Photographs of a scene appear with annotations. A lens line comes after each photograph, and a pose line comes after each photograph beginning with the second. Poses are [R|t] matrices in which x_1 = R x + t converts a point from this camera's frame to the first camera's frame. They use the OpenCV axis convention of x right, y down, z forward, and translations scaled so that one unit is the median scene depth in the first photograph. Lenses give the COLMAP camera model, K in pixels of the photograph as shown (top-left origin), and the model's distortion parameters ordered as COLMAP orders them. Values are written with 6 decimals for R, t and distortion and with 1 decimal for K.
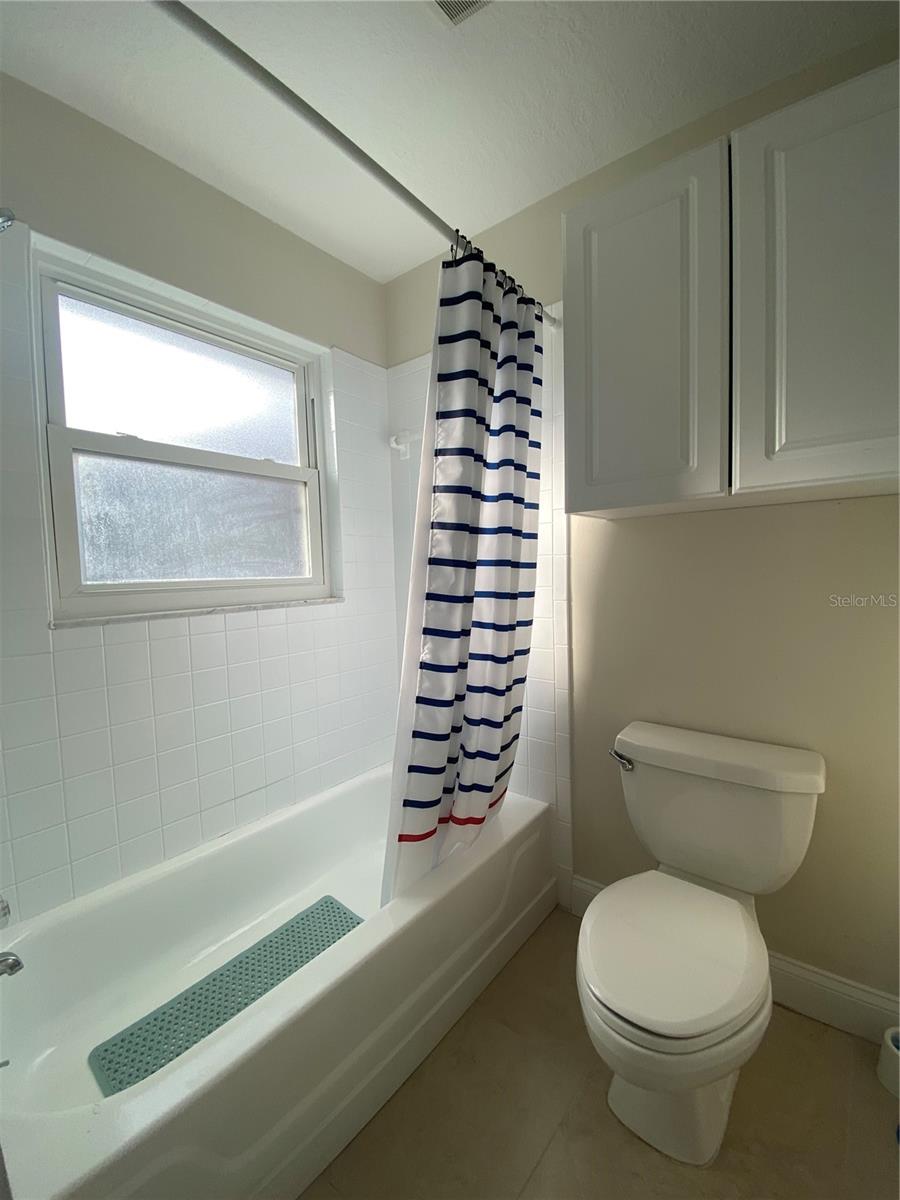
lens RADIAL K [[493.6, 0, 450.0], [0, 493.6, 600.0], [0, 0, 1]] dist [0.019400, -0.019325]
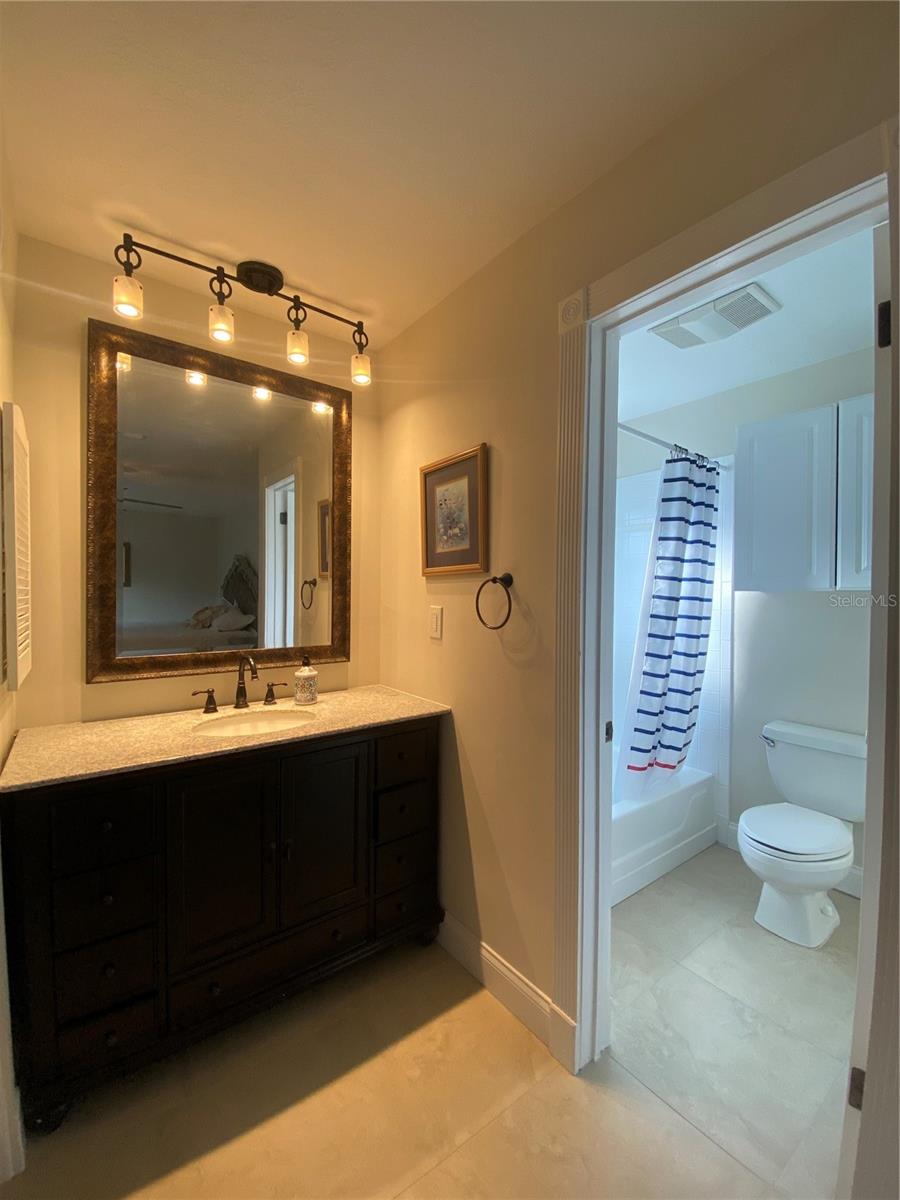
lens RADIAL K [[493.6, 0, 450.0], [0, 493.6, 600.0], [0, 0, 1]] dist [0.019400, -0.019325]
pose [[0.969977, 0.037288, -0.240320, -0.314508], [-0.049370, 0.997791, -0.044450, -0.018766], [0.238131, 0.054980, 0.969676, -0.927406]]
